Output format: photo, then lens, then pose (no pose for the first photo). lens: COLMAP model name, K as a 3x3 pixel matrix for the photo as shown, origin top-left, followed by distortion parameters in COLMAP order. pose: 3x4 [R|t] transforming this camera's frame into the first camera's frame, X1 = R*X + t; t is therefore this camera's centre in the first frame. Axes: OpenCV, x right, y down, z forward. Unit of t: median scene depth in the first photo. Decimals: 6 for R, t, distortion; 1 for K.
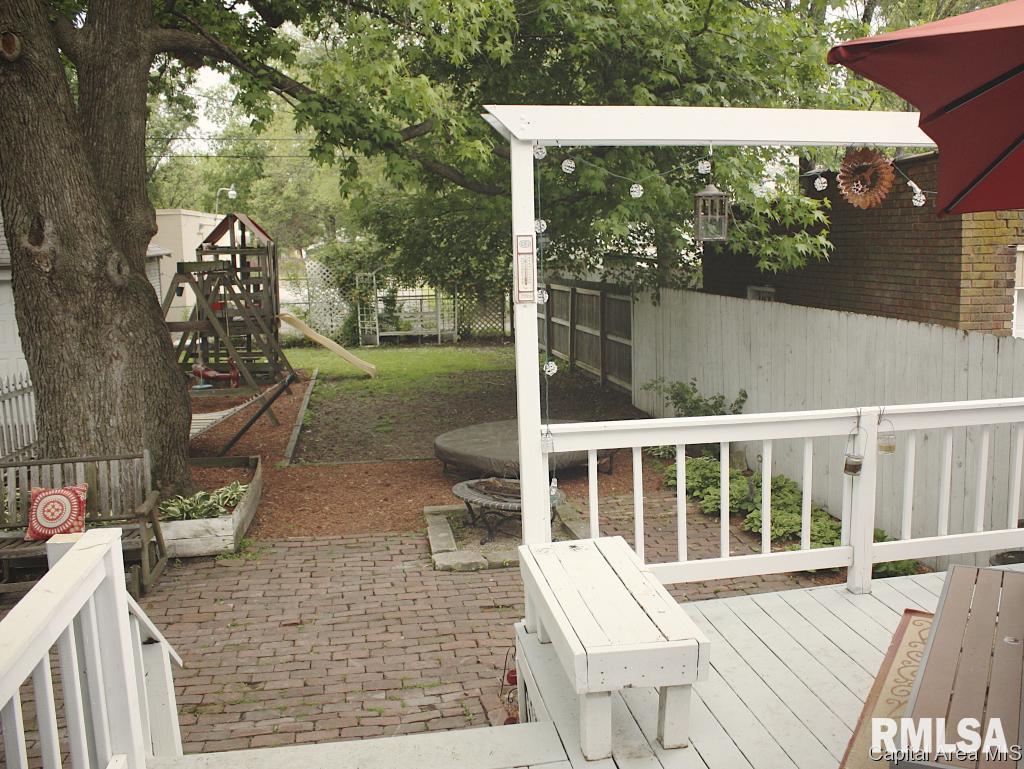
lens RADIAL K [[989.5, 0, 557.7], [0, 989.5, 381.8], [0, 0, 1]] dist [-0.194236, 0.211886]
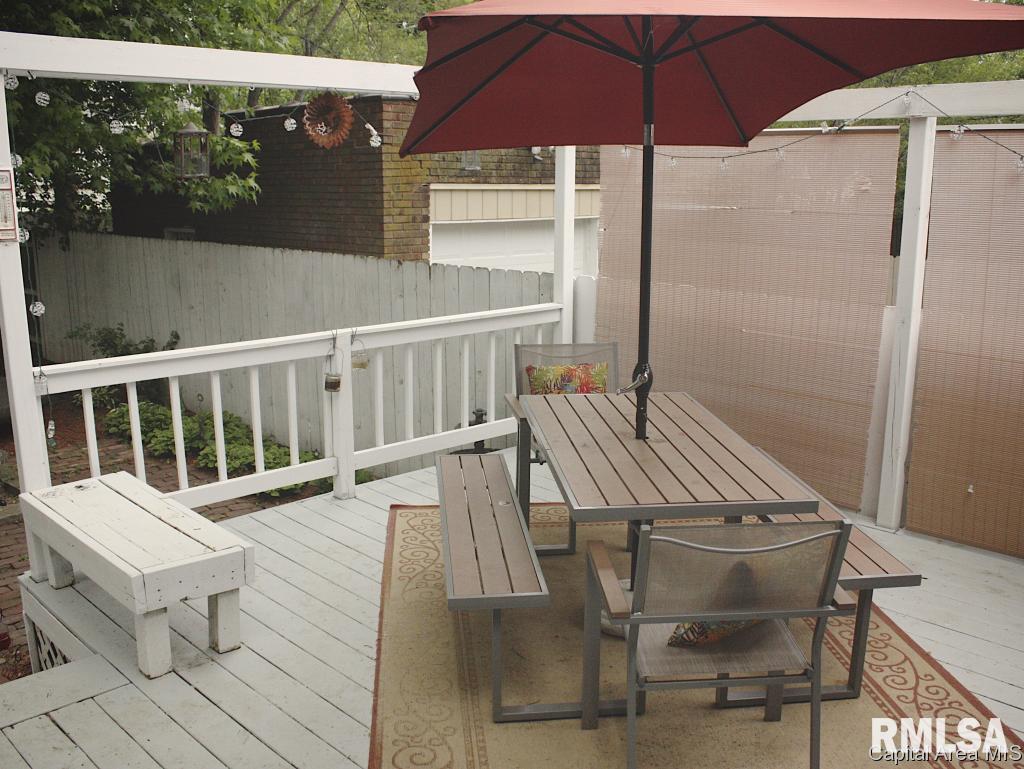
lens RADIAL K [[1003.5, 0, 522.5], [0, 1003.5, 386.4], [0, 0, 1]] dist [-0.184102, 0.198240]
pose [[0.836154, -0.088293, 0.541342, -0.092056], [0.056068, 0.995548, 0.075772, 0.011878], [-0.545622, -0.033005, 0.837382, -0.044684]]
